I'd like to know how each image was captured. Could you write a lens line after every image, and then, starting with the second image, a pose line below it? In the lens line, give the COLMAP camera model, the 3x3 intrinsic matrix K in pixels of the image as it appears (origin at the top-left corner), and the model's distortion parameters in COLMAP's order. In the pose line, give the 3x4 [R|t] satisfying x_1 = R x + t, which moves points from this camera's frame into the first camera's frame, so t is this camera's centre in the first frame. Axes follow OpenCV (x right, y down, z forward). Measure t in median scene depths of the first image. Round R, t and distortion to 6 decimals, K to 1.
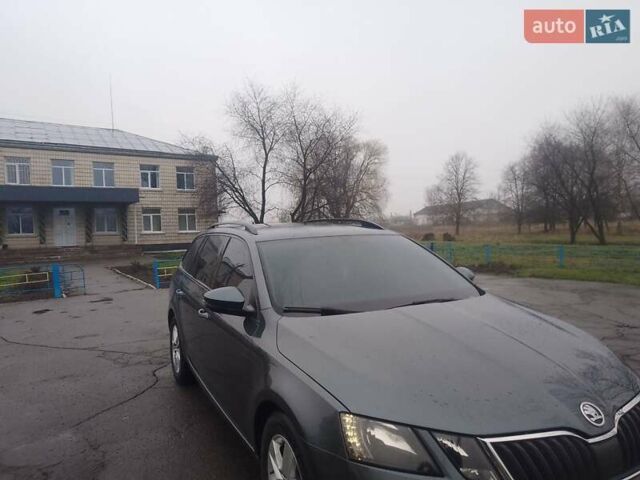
lens RADIAL K [[467.2, 0, 322.2], [0, 467.2, 240.9], [0, 0, 1]] dist [0.038470, -0.028260]
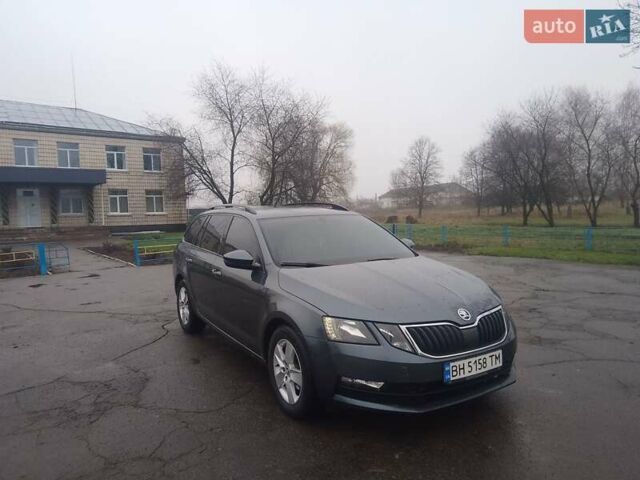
lens RADIAL K [[471.5, 0, 320.0], [0, 471.5, 240.0], [0, 0, 1]] dist [0.024882, -0.006551]
pose [[0.997681, 0.000158, 0.068057, -0.004732], [-0.002538, 0.999388, 0.034891, 0.001313], [-0.068010, -0.034983, 0.997071, -0.037744]]
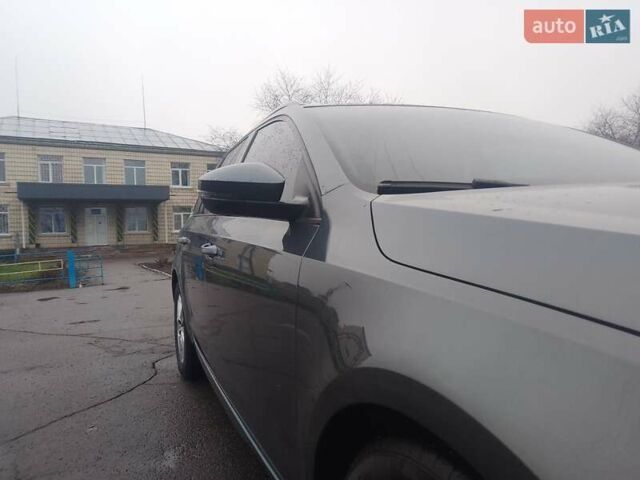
lens RADIAL K [[471.5, 0, 320.0], [0, 471.5, 240.0], [0, 0, 1]] dist [0.024882, -0.006551]
pose [[0.997386, -0.004543, -0.072113, -0.007992], [0.003539, 0.999895, -0.014043, 0.015300], [0.072169, 0.013751, 0.997298, 0.044326]]
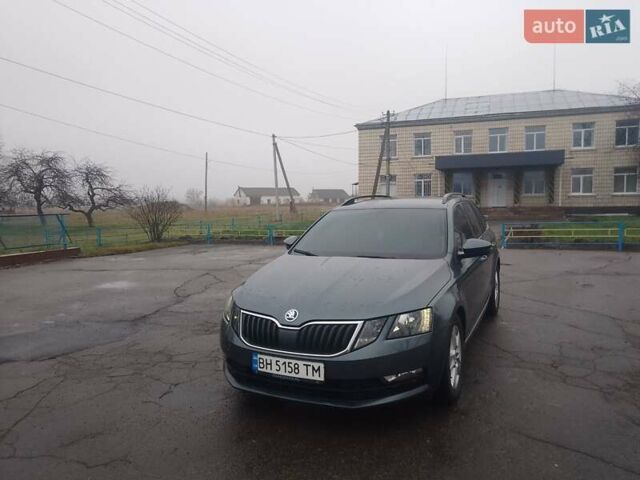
lens RADIAL K [[467.2, 0, 322.2], [0, 467.2, 240.9], [0, 0, 1]] dist [0.038470, -0.028260]
pose [[0.594890, 0.082985, -0.799512, 0.104676], [-0.015593, 0.995661, 0.091743, -0.003945], [0.803656, -0.042110, 0.593602, 0.003110]]
